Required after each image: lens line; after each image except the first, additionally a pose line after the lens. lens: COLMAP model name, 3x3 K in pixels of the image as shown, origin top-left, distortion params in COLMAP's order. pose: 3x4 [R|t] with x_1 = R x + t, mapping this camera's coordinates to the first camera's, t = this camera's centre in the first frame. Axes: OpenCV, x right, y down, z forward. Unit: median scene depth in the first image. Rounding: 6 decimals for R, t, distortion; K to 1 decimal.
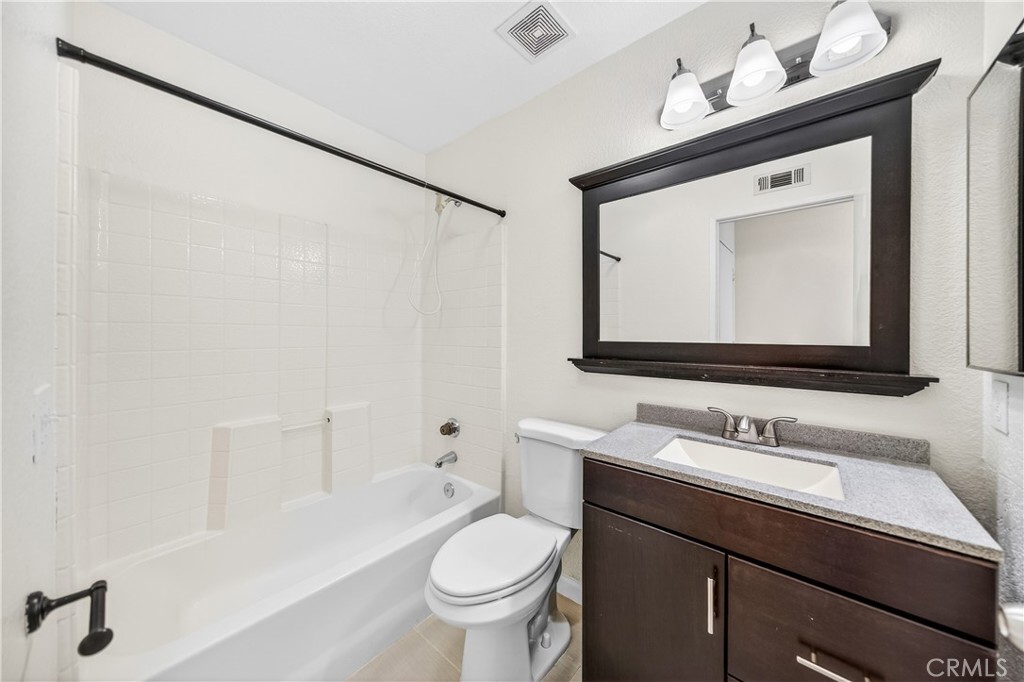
lens RADIAL K [[360.7, 0, 513.3], [0, 360.7, 337.5], [0, 0, 1]] dist [0.000349, 0.000061]
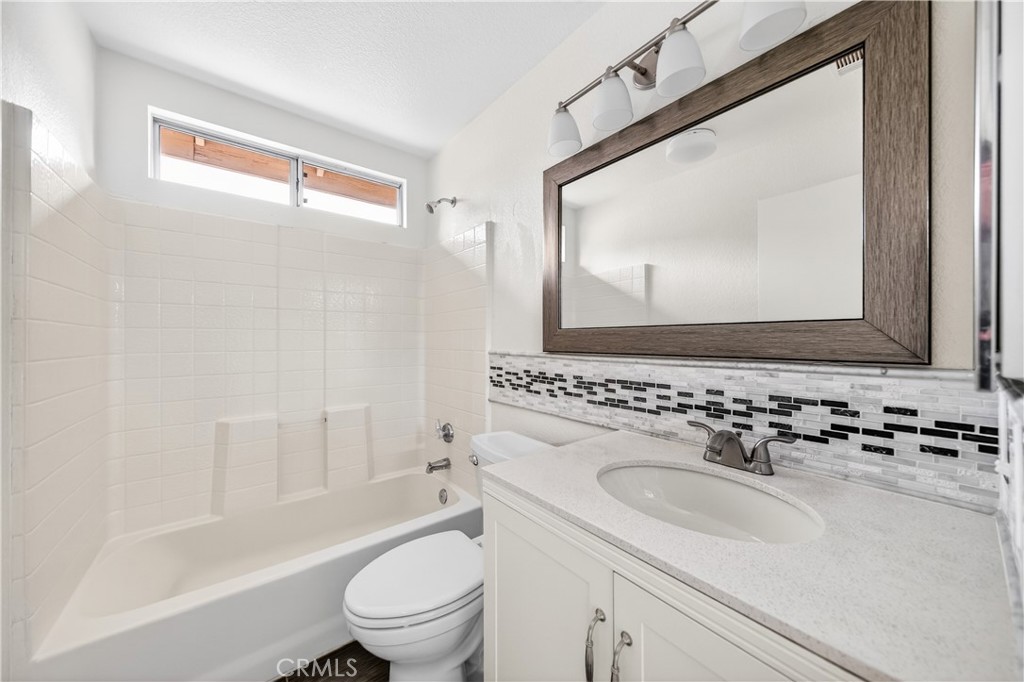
lens RADIAL K [[354.2, 0, 511.1], [0, 354.2, 338.0], [0, 0, 1]] dist [-0.001094, 0.000058]
pose [[0.980020, -0.002631, -0.198879, 0.247627], [-0.000503, 0.999877, -0.015707, 0.007912], [0.198896, 0.015494, 0.979898, 0.104720]]
